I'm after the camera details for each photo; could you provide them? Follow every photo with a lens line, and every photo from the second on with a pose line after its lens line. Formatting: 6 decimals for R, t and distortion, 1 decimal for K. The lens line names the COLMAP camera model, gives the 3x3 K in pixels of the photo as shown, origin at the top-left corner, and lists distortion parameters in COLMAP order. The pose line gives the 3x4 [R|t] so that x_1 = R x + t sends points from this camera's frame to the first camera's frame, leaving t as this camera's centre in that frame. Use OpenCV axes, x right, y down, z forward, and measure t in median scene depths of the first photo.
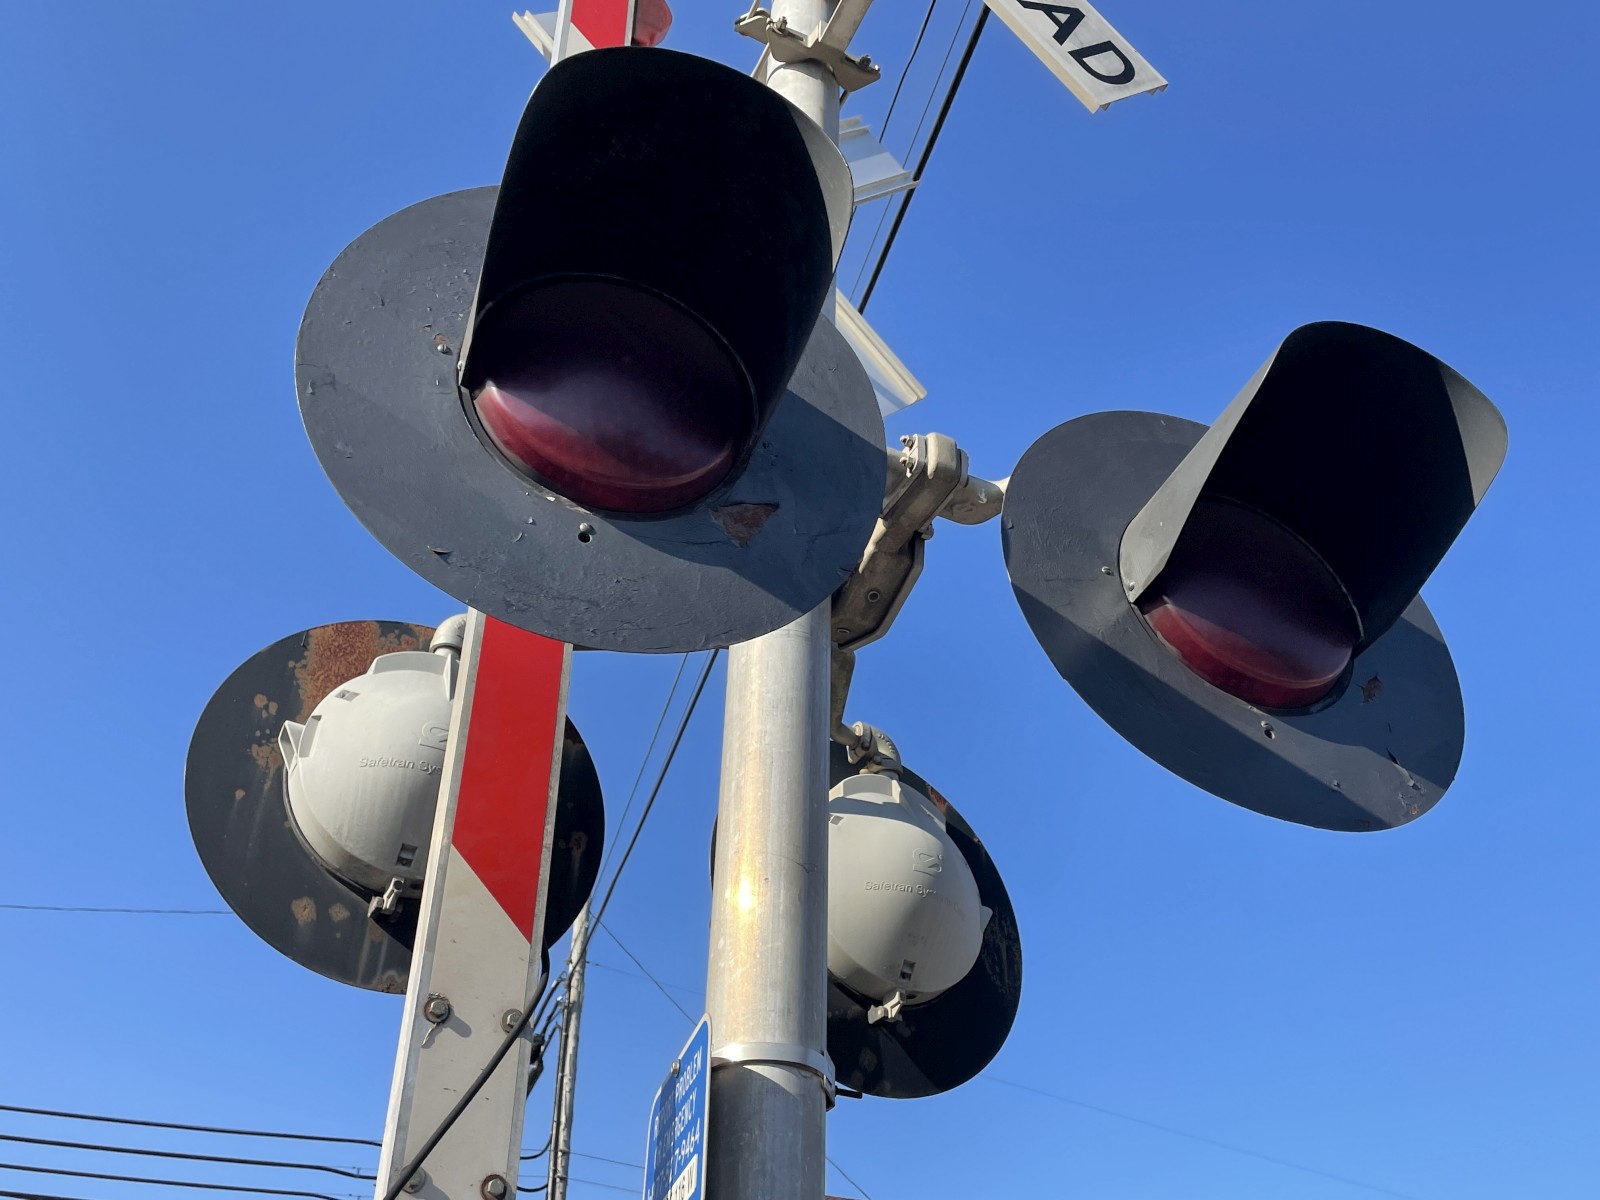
lens RADIAL K [[1459.5, 0, 768.3], [0, 1459.5, 598.7], [0, 0, 1]] dist [0.138054, -0.267025]
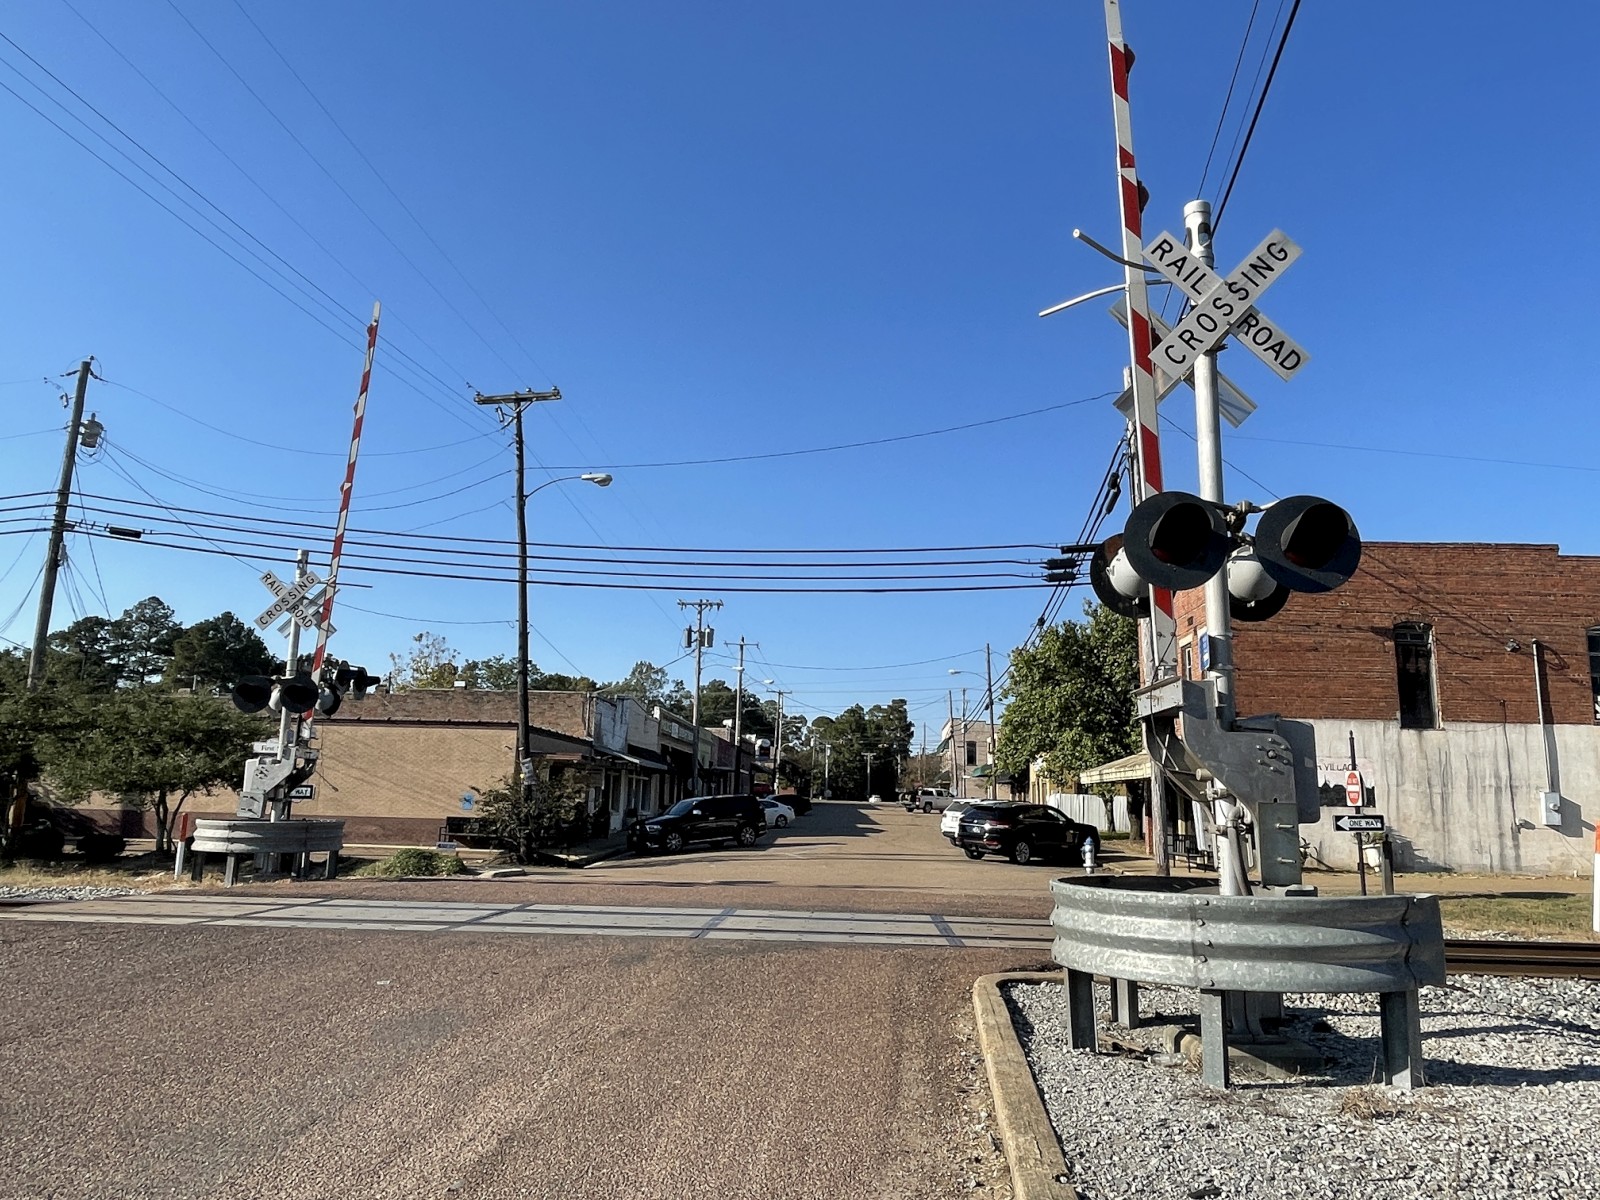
lens RADIAL K [[1124.9, 0, 800.0], [0, 1124.9, 600.0], [0, 0, 1]] dist [-0.001247, -0.003022]
pose [[0.906807, -0.091372, -0.411524, 0.219067], [0.255755, 0.895278, 0.364782, -1.172198], [0.335098, -0.436036, 0.835213, -2.027272]]
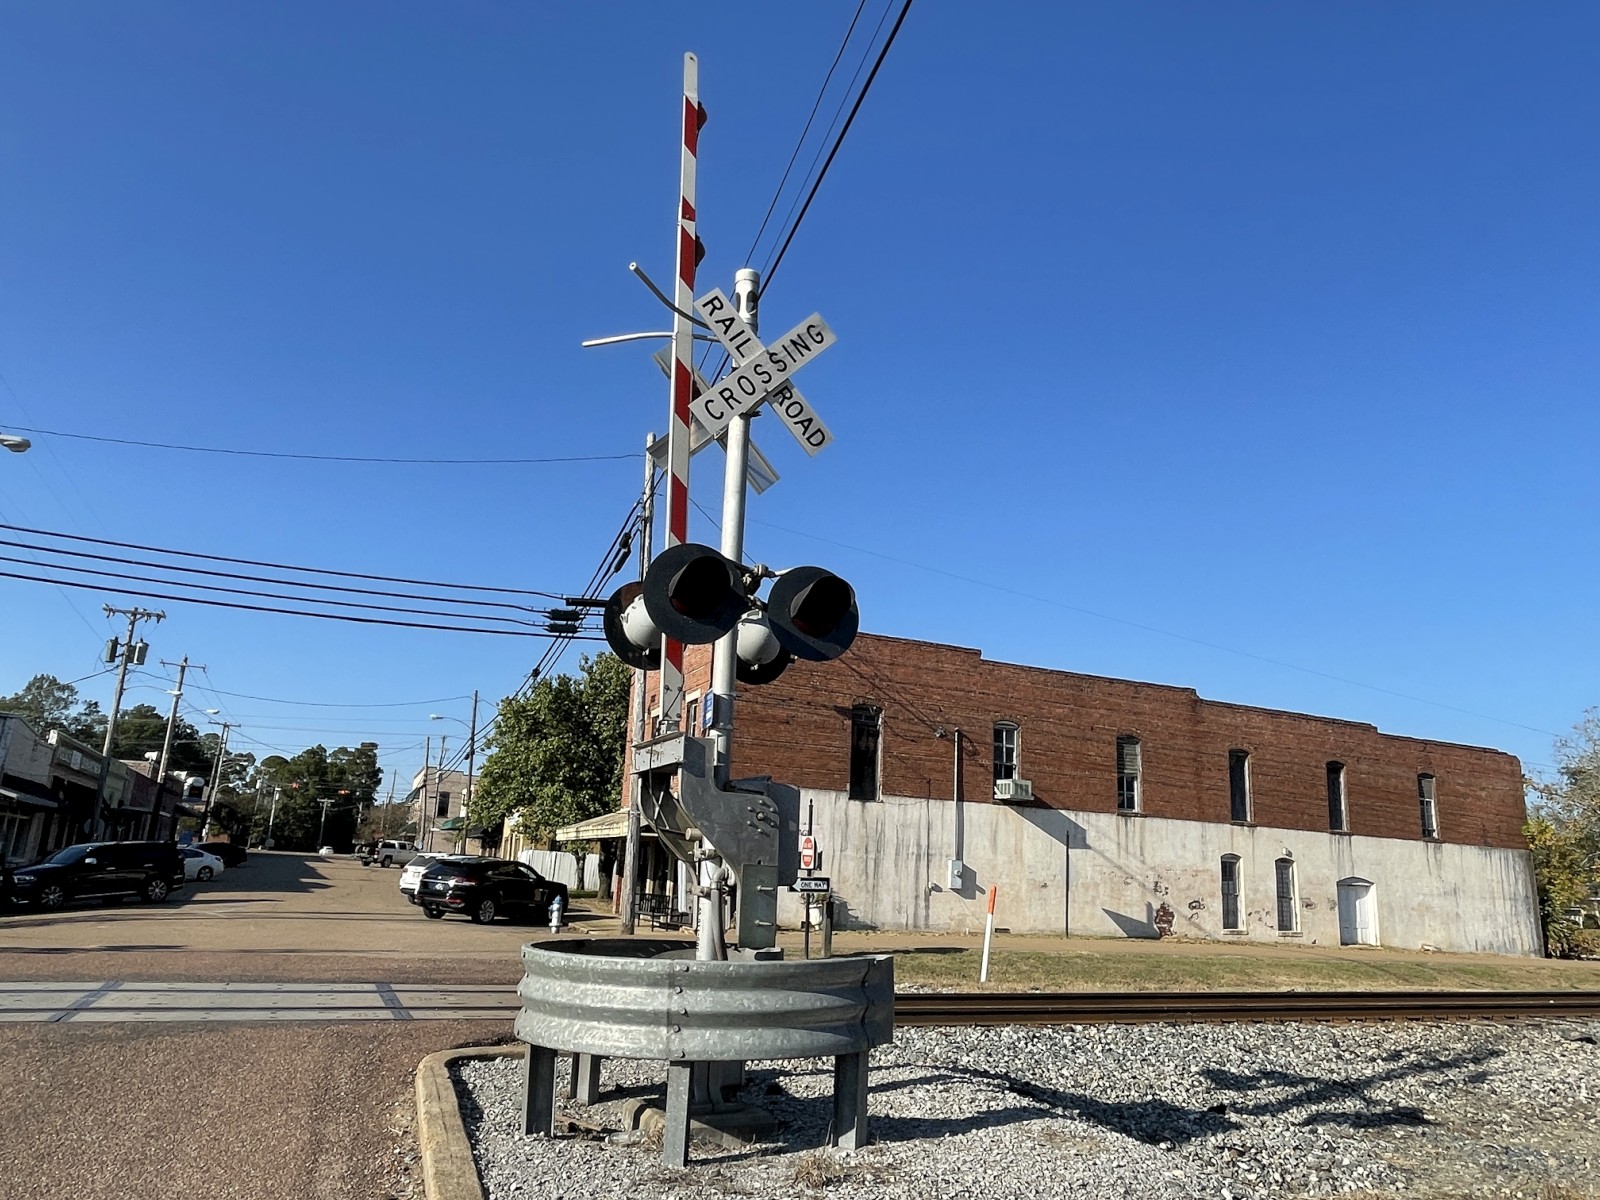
lens RADIAL K [[1103.2, 0, 825.7], [0, 1103.2, 601.7], [0, 0, 1]] dist [-0.001669, -0.005500]
pose [[0.998900, 0.015698, 0.044193, 0.132358], [-0.031013, 0.927968, 0.371367, -1.041827], [-0.035180, -0.372329, 0.927434, -1.838878]]
